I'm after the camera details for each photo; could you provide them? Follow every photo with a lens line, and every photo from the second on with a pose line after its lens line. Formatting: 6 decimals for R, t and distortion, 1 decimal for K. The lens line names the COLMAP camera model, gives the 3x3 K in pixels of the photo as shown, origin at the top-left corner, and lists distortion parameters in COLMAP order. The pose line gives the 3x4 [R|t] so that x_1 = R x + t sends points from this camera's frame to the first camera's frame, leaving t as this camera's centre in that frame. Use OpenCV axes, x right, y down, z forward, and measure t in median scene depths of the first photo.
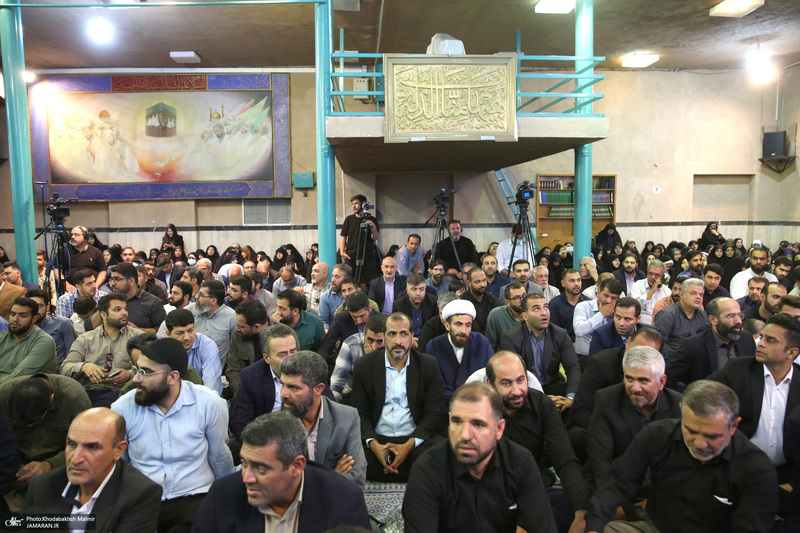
lens RADIAL K [[581.8, 0, 398.3], [0, 581.8, 264.0], [0, 0, 1]] dist [-0.063494, 0.039335]
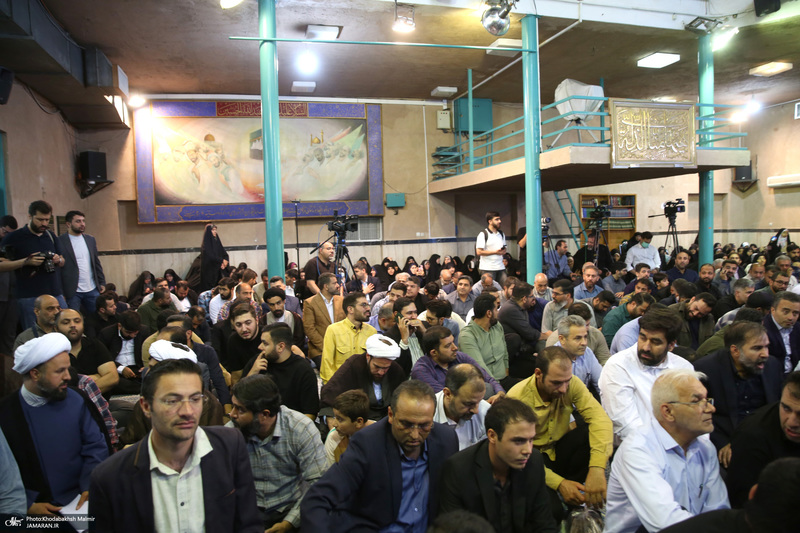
lens RADIAL K [[545.6, 0, 396.2], [0, 545.6, 261.8], [0, 0, 1]] dist [-0.098743, 0.058931]
pose [[0.978642, -0.031484, 0.203148, -0.381174], [0.038111, 0.998859, -0.028794, 0.003711], [-0.202010, 0.035921, 0.978724, -0.014601]]
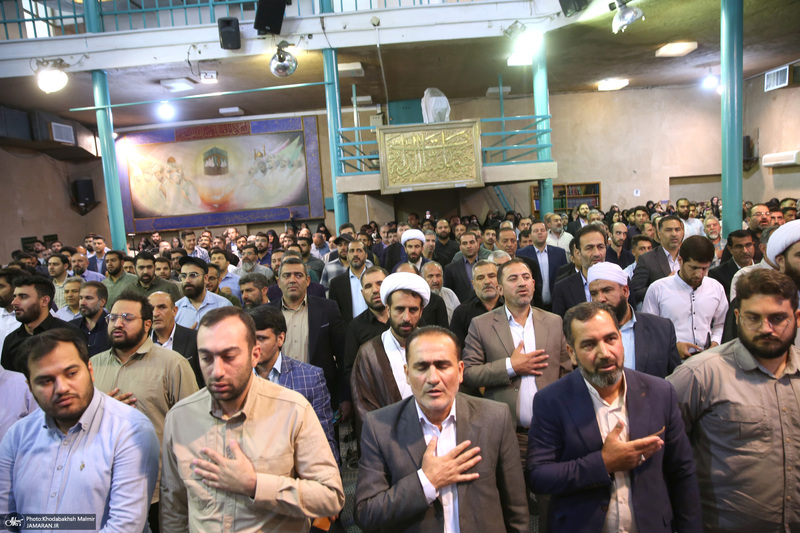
lens RADIAL K [[545.6, 0, 399.5], [0, 545.6, 265.8], [0, 0, 1]] dist [-0.098743, 0.058931]
pose [[0.995589, -0.049470, -0.079724, 0.056953], [0.052323, 0.998048, 0.034100, -0.046641], [0.077881, -0.038121, 0.996234, -0.120023]]
